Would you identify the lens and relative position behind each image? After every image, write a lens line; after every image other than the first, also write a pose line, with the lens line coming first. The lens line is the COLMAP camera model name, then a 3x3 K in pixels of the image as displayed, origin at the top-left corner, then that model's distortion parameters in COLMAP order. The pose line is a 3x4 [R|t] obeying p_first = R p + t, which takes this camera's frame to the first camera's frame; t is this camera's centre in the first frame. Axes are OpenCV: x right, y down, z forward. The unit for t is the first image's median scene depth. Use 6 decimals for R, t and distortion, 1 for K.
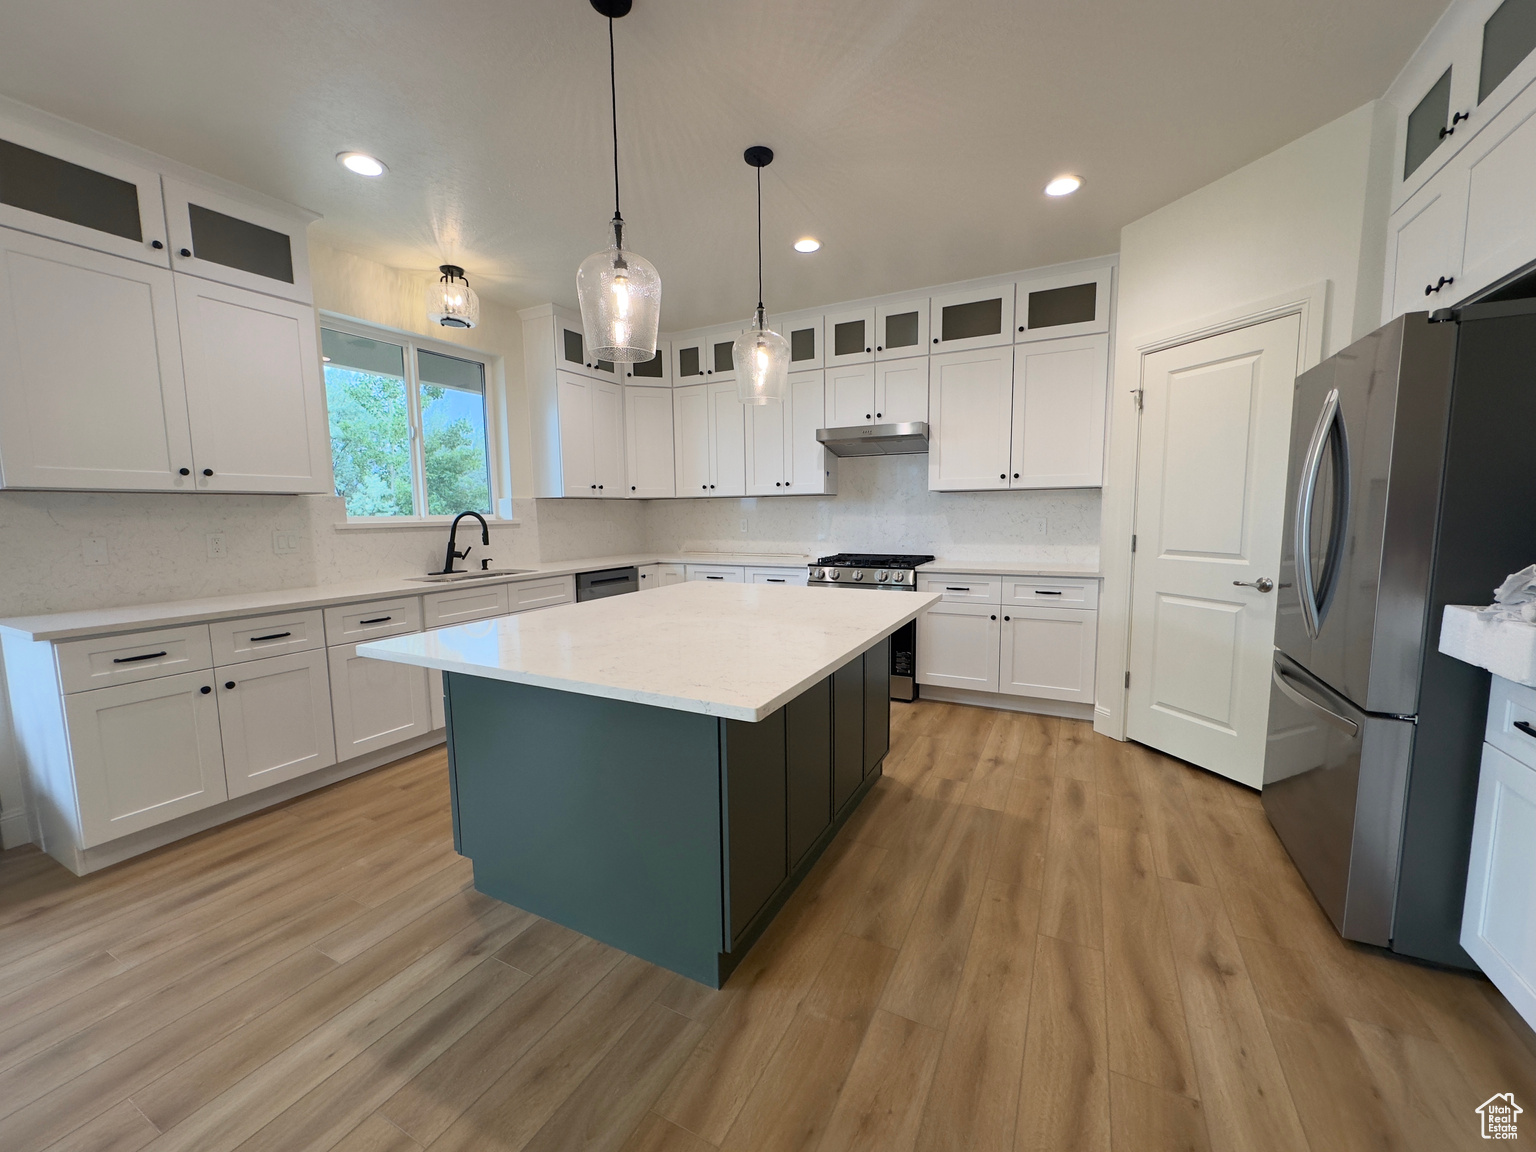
lens RADIAL K [[613.7, 0, 768.0], [0, 613.7, 576.0], [0, 0, 1]] dist [-0.002506, 0.000006]
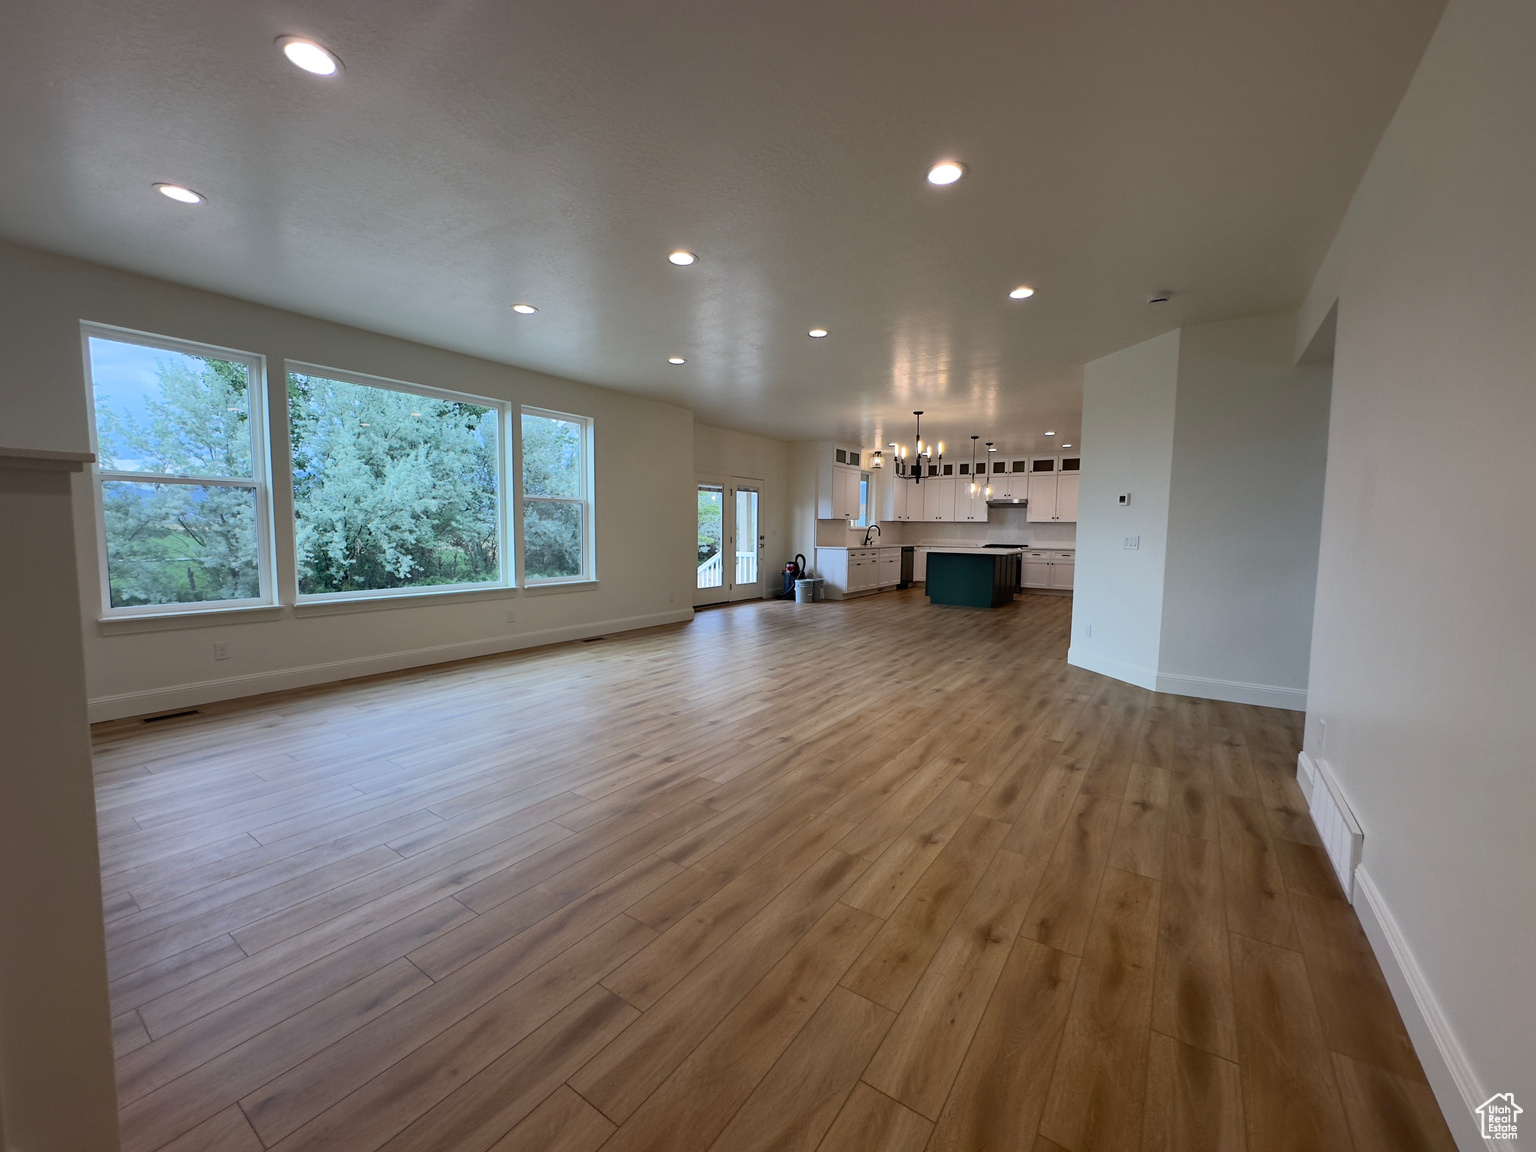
lens RADIAL K [[613.7, 0, 768.0], [0, 613.7, 576.0], [0, 0, 1]] dist [-0.002506, 0.000006]
pose [[0.977815, 0.038005, -0.205992, -0.335896], [-0.044835, 0.998585, -0.028588, 0.258931], [0.204614, 0.037190, 0.978136, -2.116936]]
